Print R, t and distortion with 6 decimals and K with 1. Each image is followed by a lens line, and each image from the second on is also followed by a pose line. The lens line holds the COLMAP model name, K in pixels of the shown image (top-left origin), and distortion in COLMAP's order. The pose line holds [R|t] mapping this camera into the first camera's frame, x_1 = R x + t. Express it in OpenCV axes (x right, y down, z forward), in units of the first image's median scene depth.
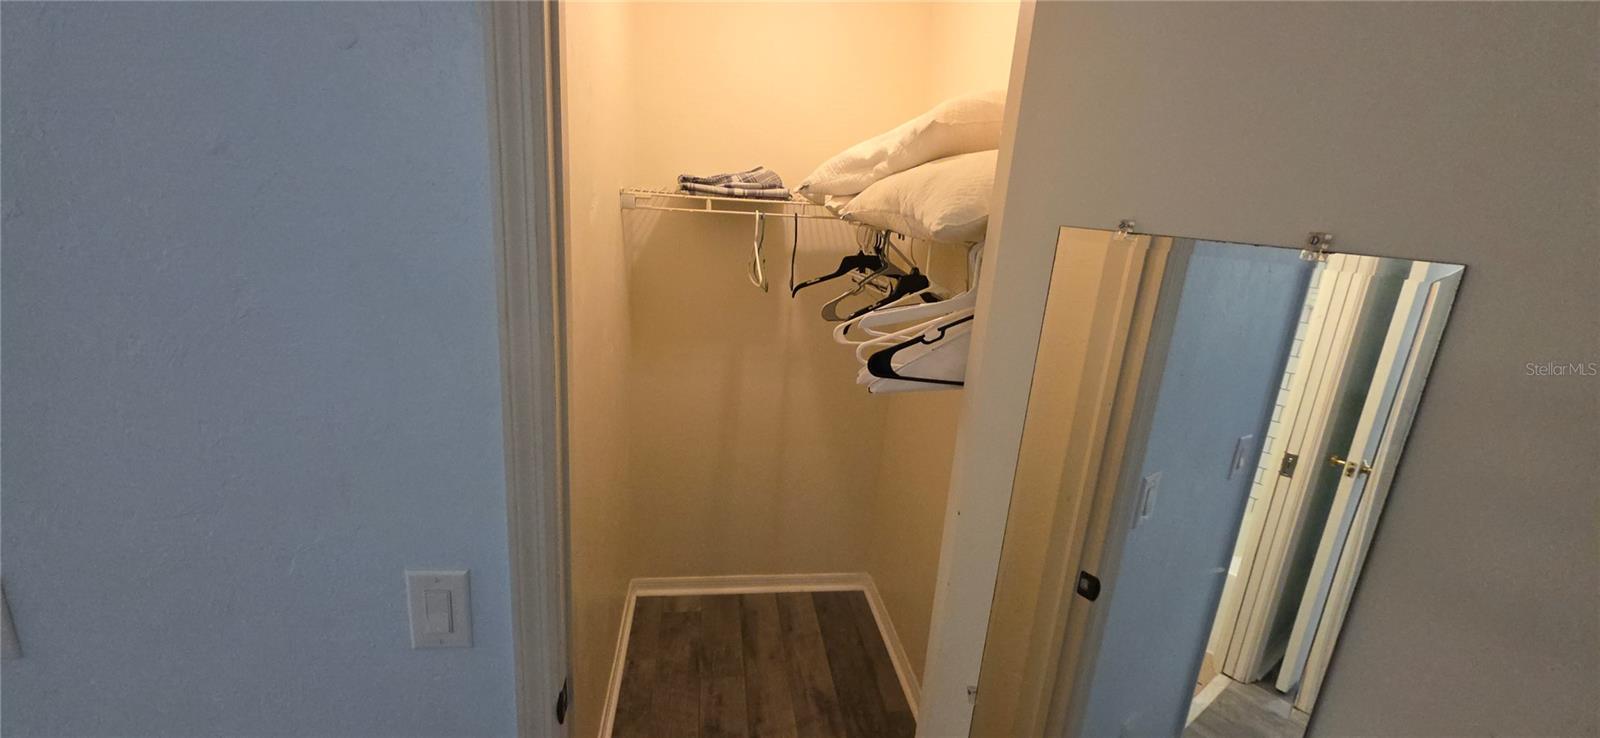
lens RADIAL K [[630.9, 0, 797.2], [0, 630.9, 362.7], [0, 0, 1]] dist [0.012283, -0.008544]
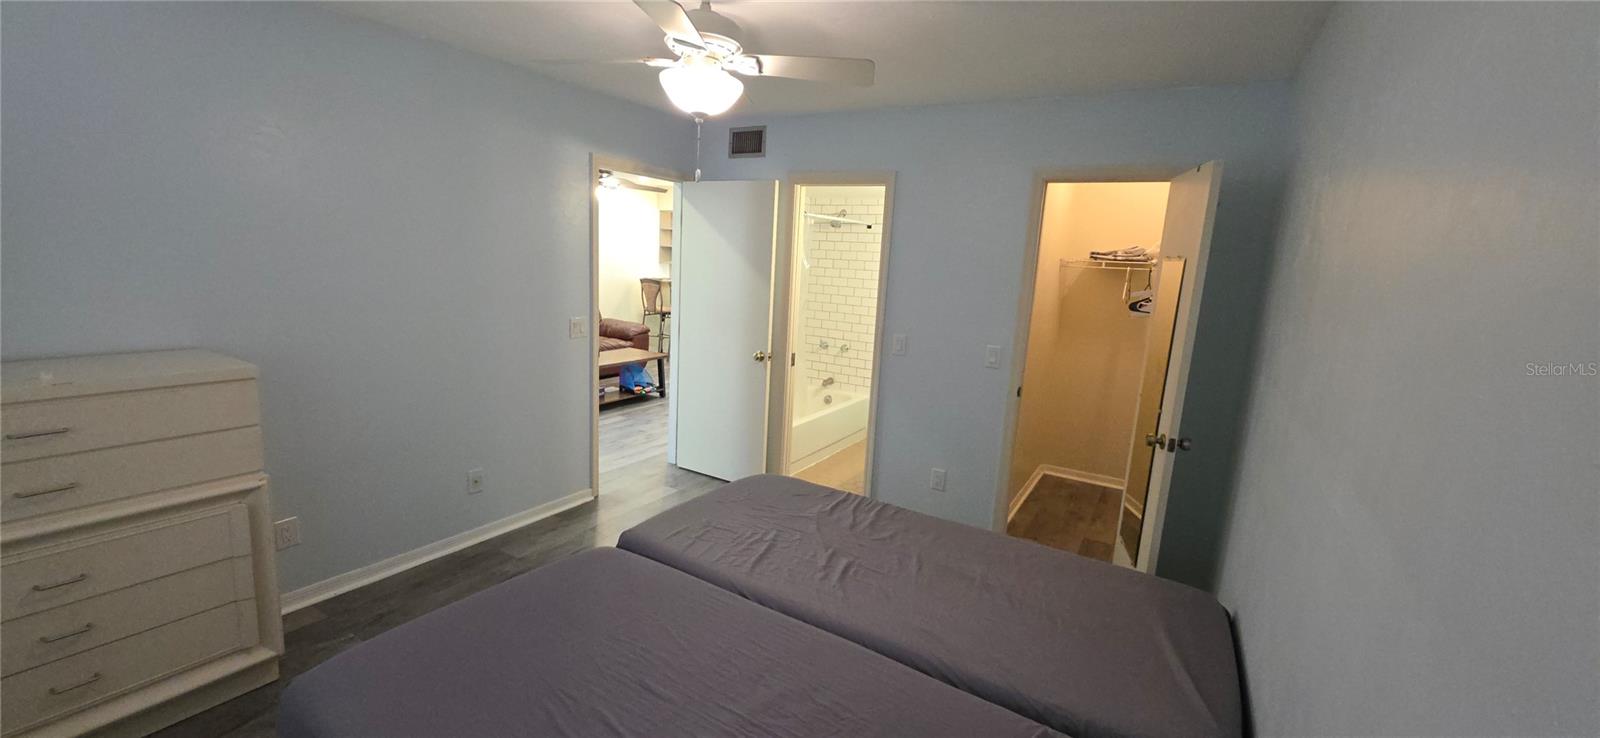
lens RADIAL K [[630.9, 0, 797.2], [0, 630.9, 362.7], [0, 0, 1]] dist [0.012283, -0.008544]
pose [[0.775065, 0.083257, -0.626372, 0.395496], [-0.160627, 0.984679, -0.067876, 0.359652], [0.611124, 0.153220, 0.776564, -1.151232]]
